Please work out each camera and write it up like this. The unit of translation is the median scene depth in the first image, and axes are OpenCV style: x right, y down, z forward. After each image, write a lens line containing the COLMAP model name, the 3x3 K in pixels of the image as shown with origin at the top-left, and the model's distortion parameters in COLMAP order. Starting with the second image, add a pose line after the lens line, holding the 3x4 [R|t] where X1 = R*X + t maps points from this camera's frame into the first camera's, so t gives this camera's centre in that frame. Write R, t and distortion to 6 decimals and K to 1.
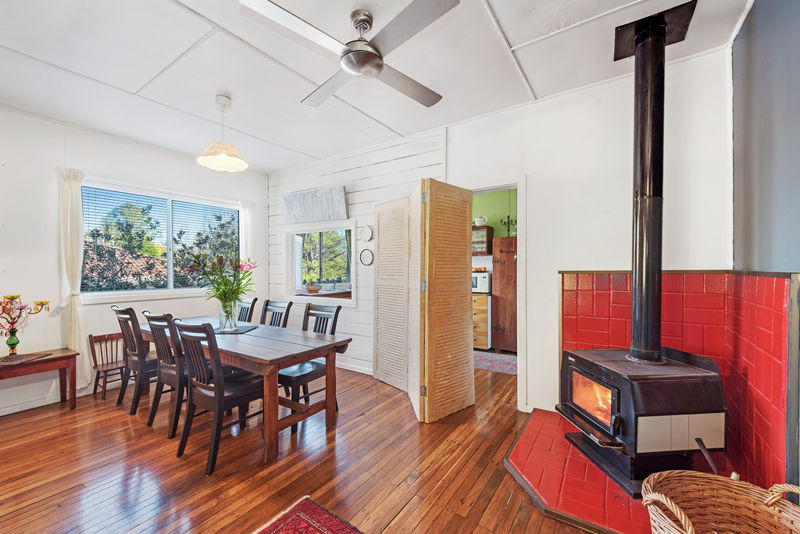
lens RADIAL K [[315.6, 0, 402.2], [0, 315.6, 272.5], [0, 0, 1]] dist [0.000104, -0.001354]
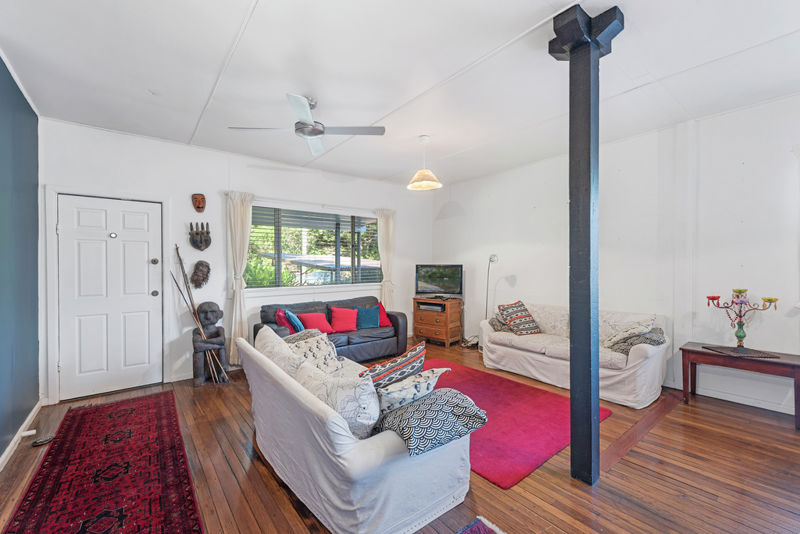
lens RADIAL K [[334.9, 0, 399.8], [0, 334.9, 262.4], [0, 0, 1]] dist [-0.002334, -0.000346]
pose [[-0.310054, -0.001419, -0.950718, 0.141779], [-0.005671, 0.999984, 0.000357, -0.008804], [0.950702, 0.005503, -0.310057, 0.278778]]
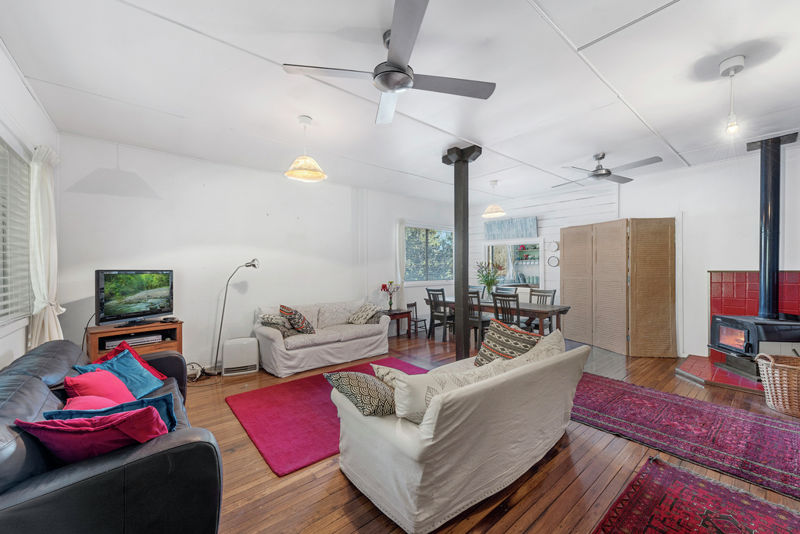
lens RADIAL K [[315.6, 0, 398.0], [0, 315.6, 267.3], [0, 0, 1]] dist [0.000104, -0.001354]
pose [[0.959141, 0.000038, -0.282930, -0.584685], [-0.003771, 0.999913, -0.012647, 0.004476], [0.282905, 0.013197, 0.959057, -1.029167]]
